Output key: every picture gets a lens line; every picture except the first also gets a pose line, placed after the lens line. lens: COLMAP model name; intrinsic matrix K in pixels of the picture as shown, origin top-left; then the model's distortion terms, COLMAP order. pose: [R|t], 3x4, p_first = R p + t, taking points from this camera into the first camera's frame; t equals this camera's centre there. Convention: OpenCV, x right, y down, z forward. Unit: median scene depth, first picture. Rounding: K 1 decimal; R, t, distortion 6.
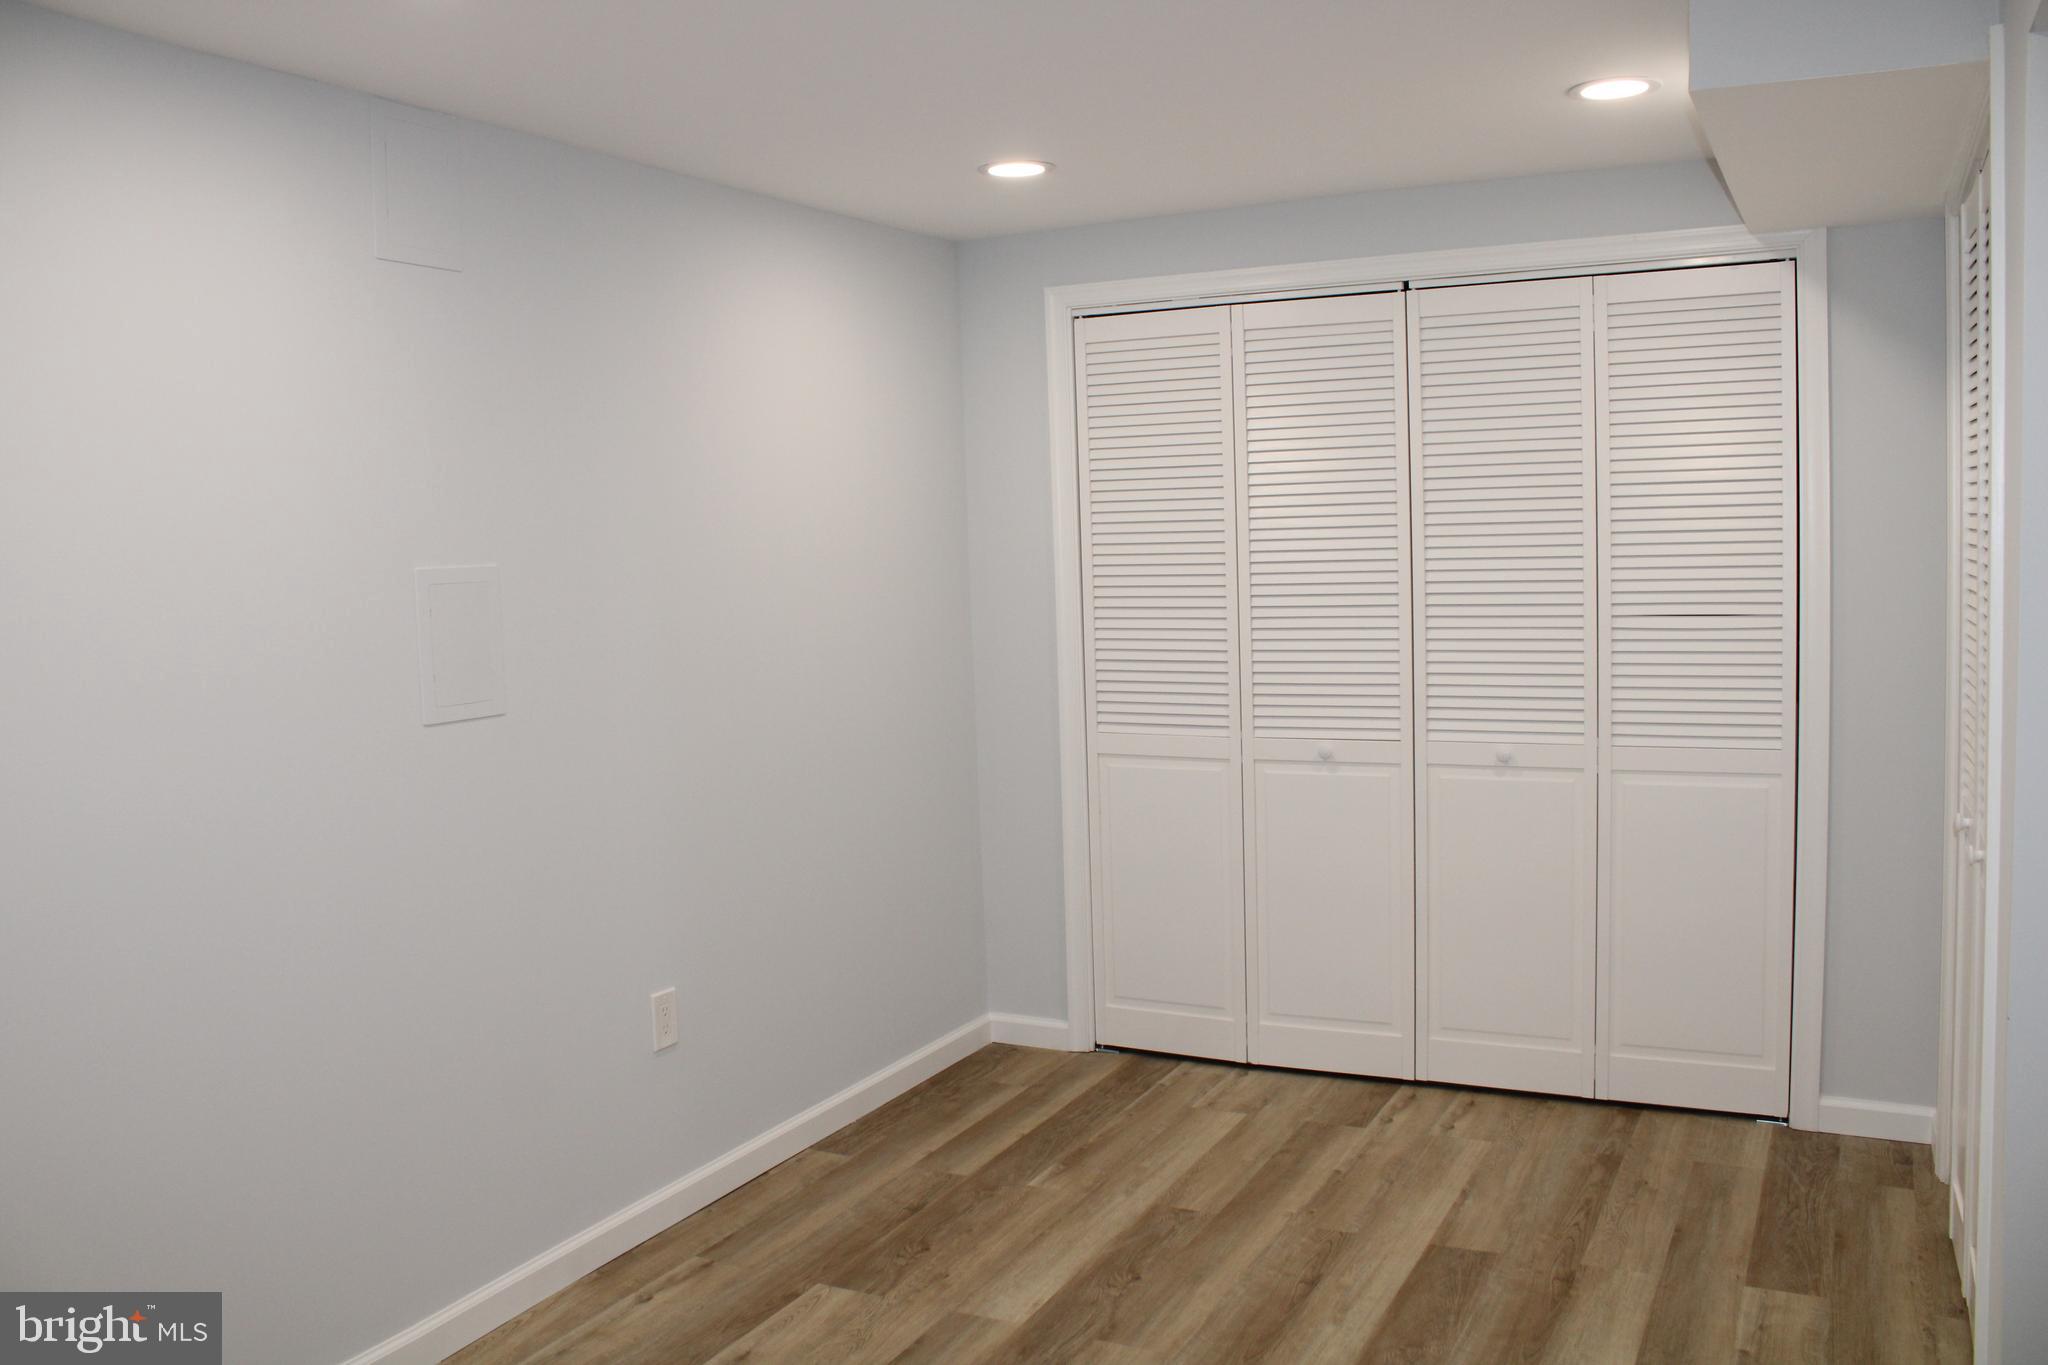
lens RADIAL K [[1706.9, 0, 1012.0], [0, 1706.9, 673.3], [0, 0, 1]] dist [-0.167857, 0.132367]
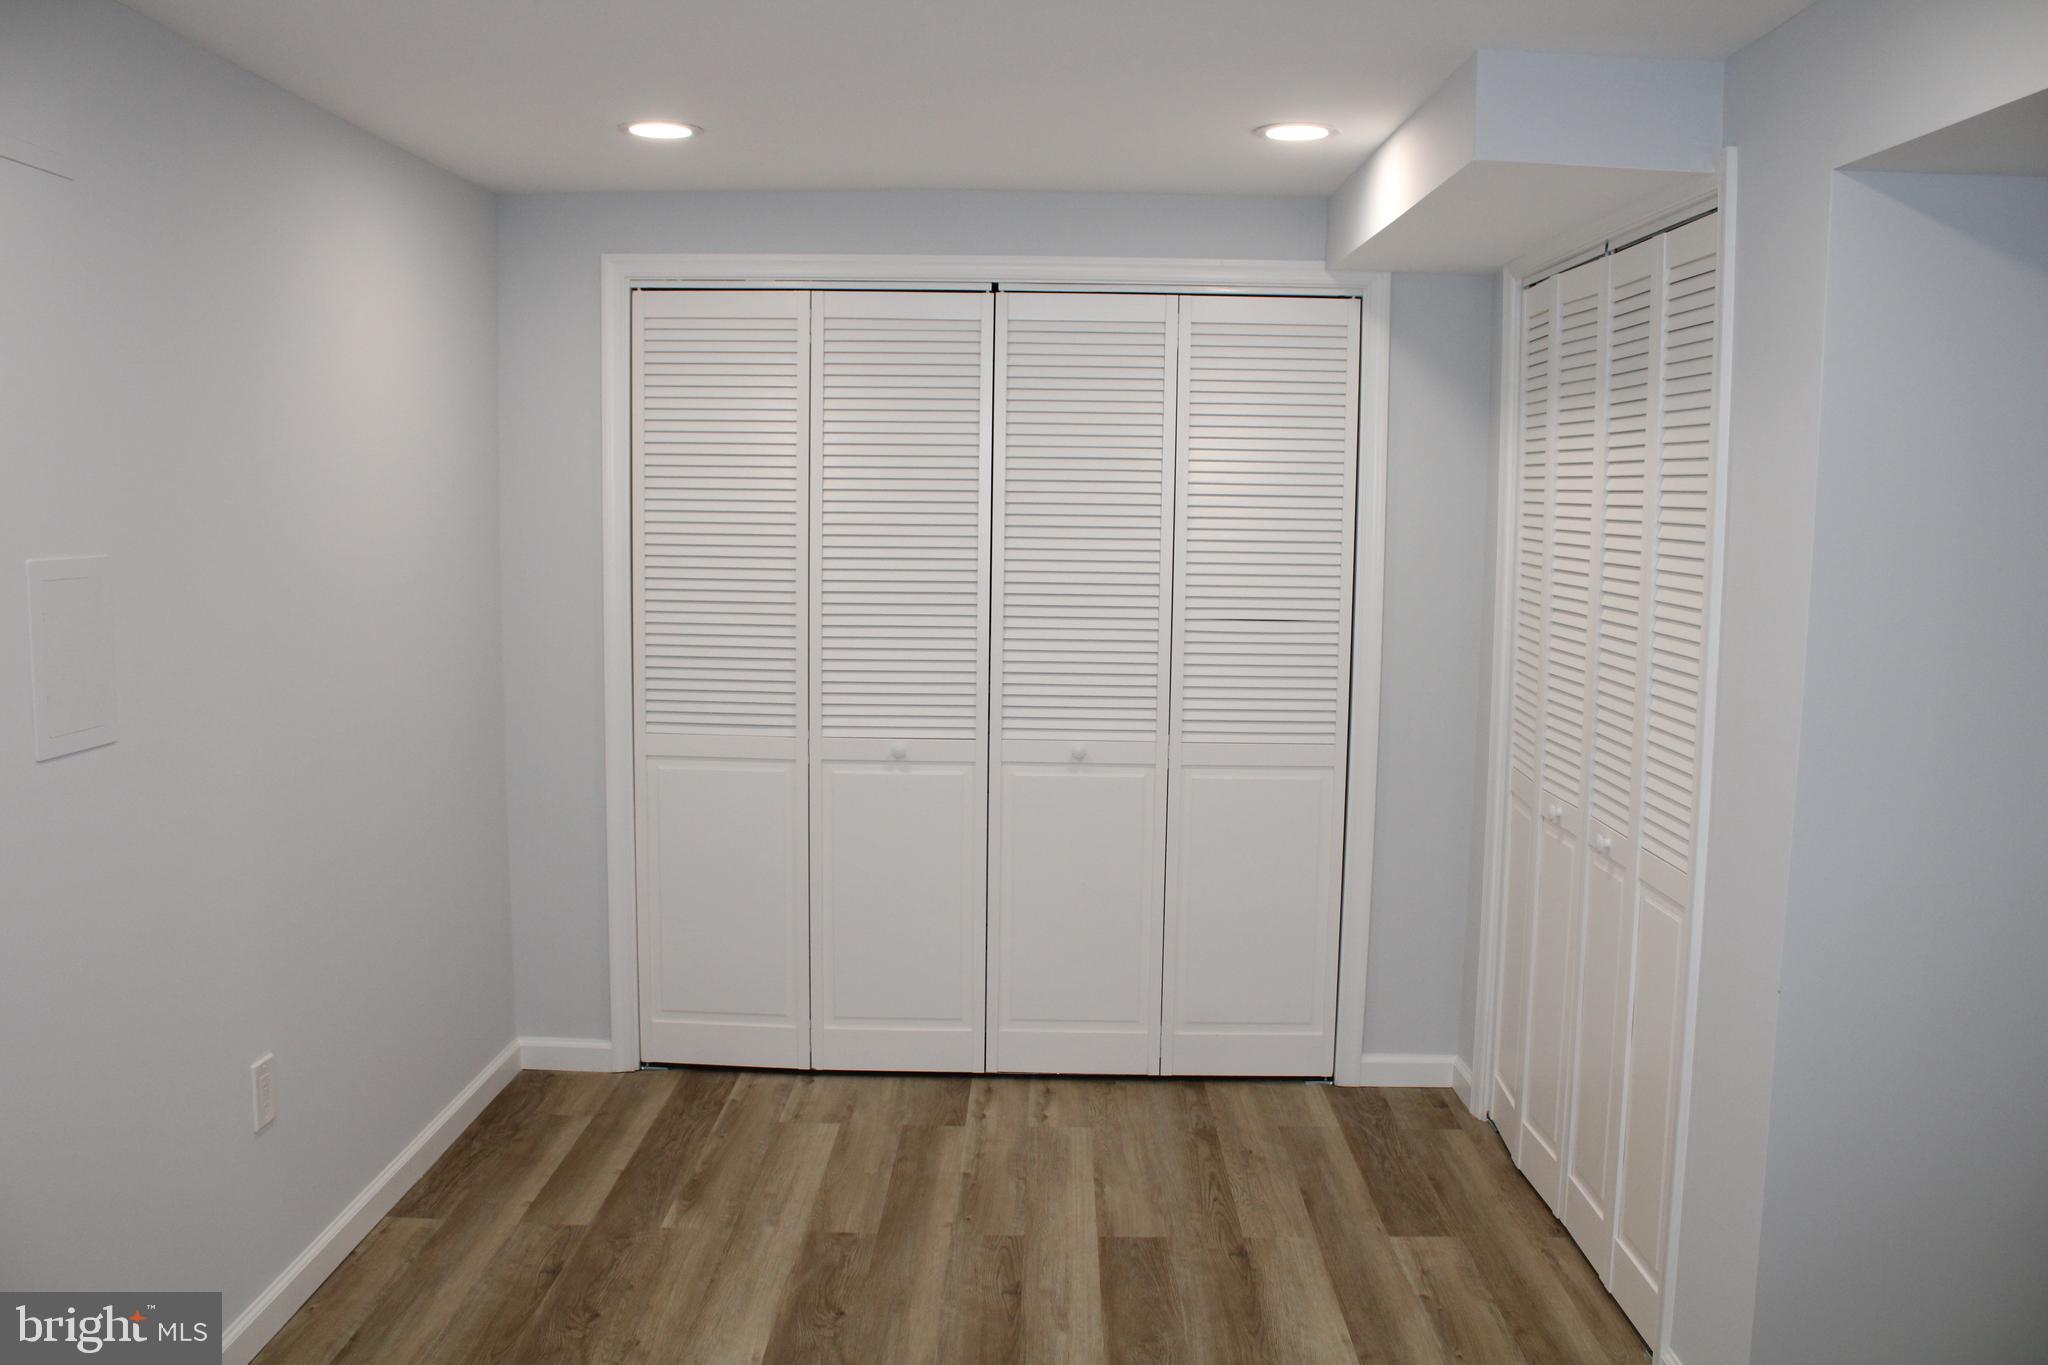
lens RADIAL K [[1706.9, 0, 1026.1], [0, 1706.9, 669.0], [0, 0, 1]] dist [-0.167857, 0.132367]
pose [[0.892486, -0.002595, 0.451067, -0.222867], [-0.005867, 0.999832, 0.017359, -0.021726], [-0.451036, -0.018139, 0.892321, 0.090162]]
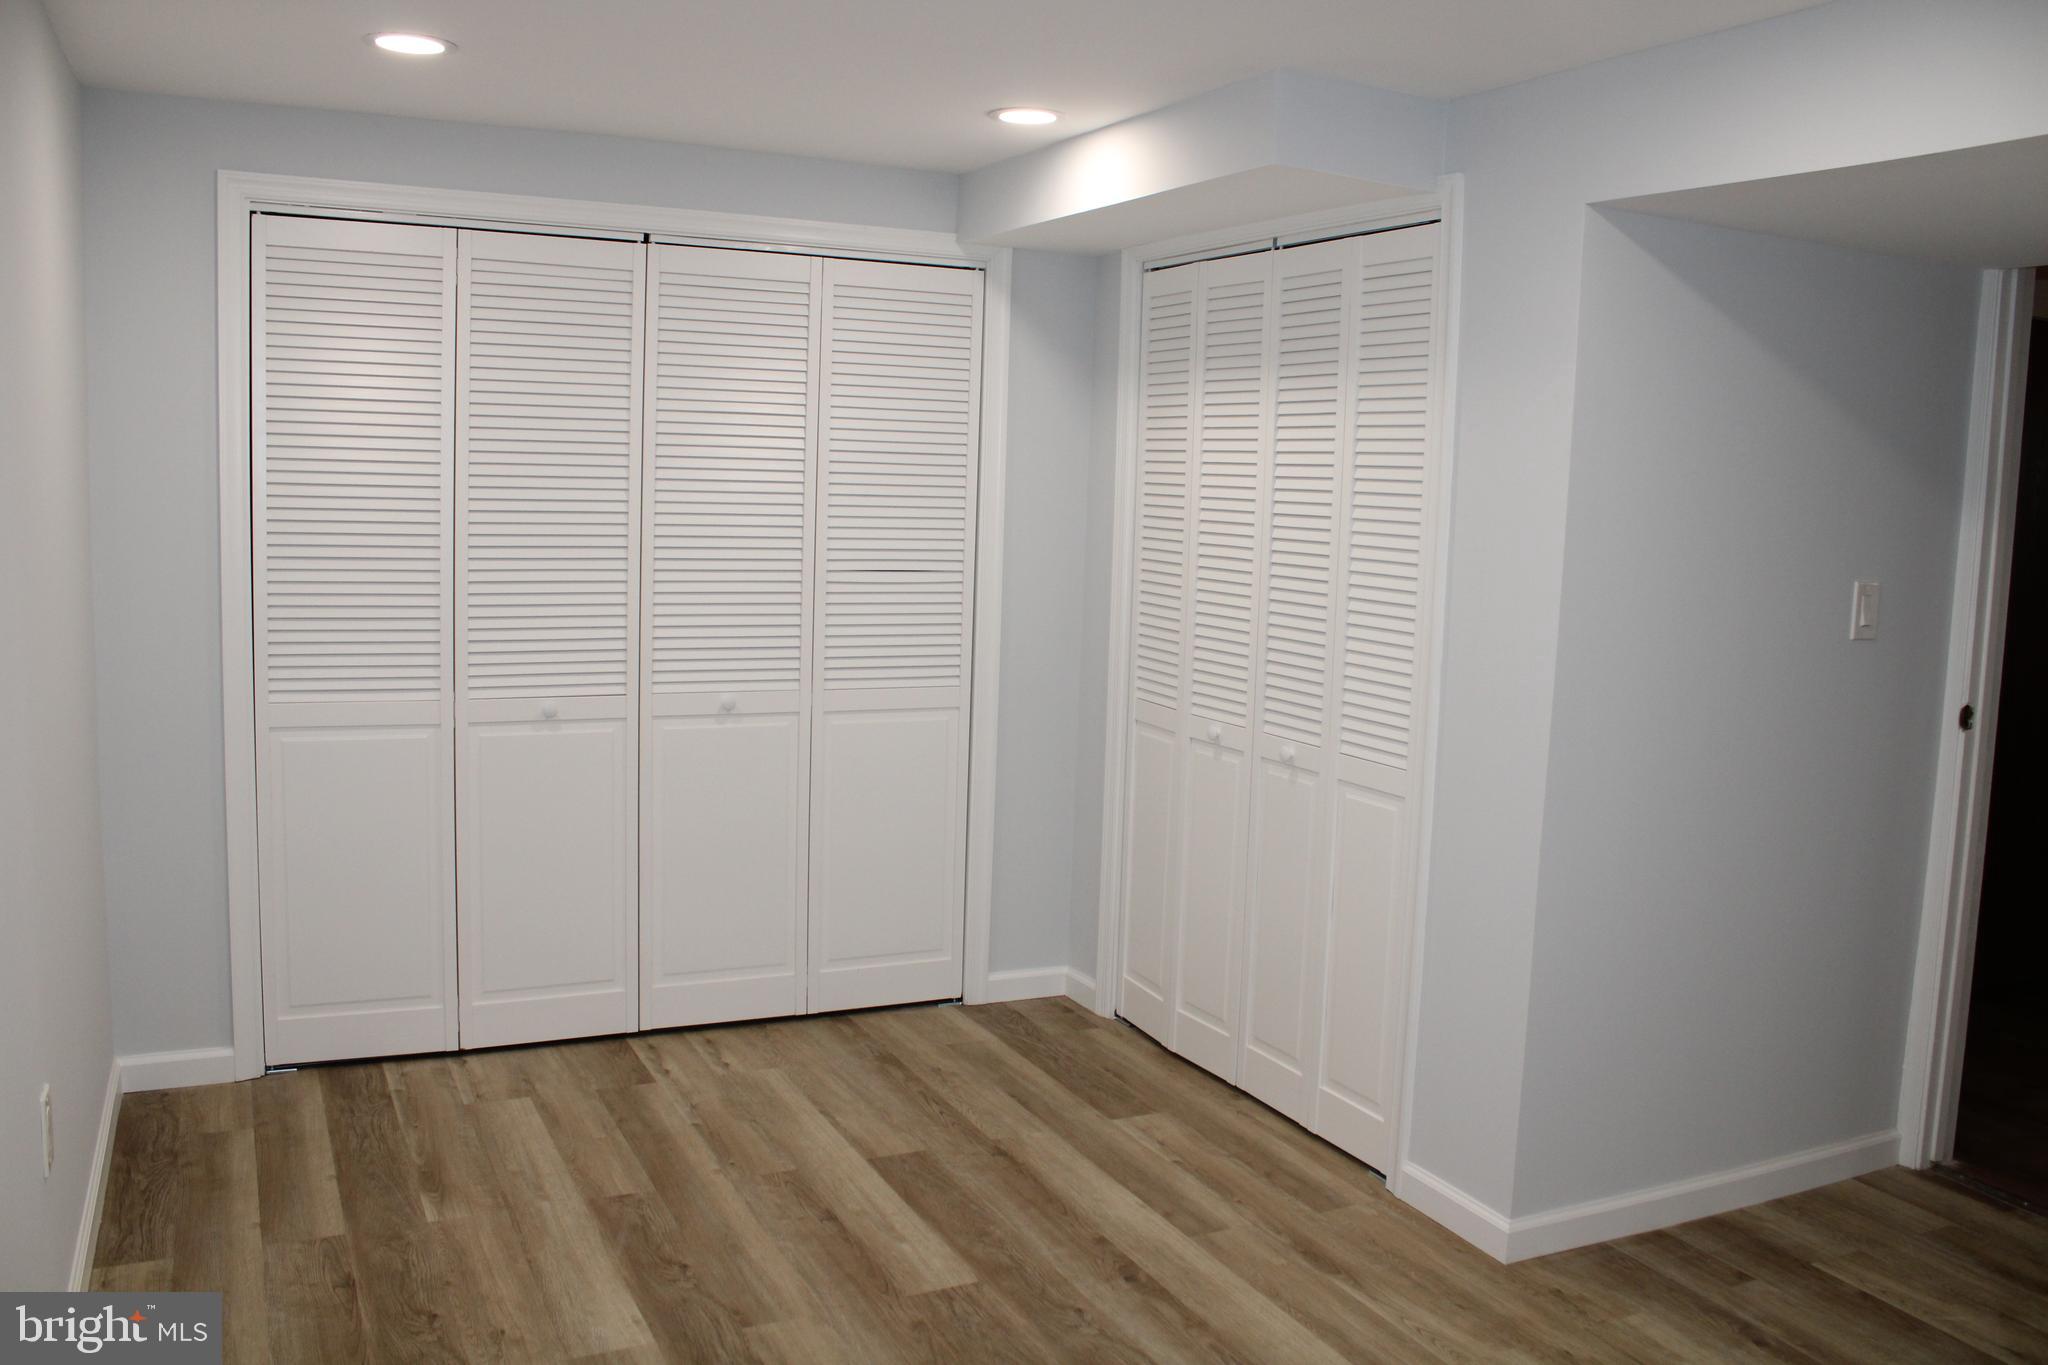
lens RADIAL K [[1706.9, 0, 1040.1], [0, 1706.9, 676.2], [0, 0, 1]] dist [-0.167857, 0.132367]
pose [[0.585953, -0.038519, 0.809429, -0.479144], [0.013140, 0.999190, 0.038038, -0.006290], [-0.810239, -0.011653, 0.585984, 0.243176]]
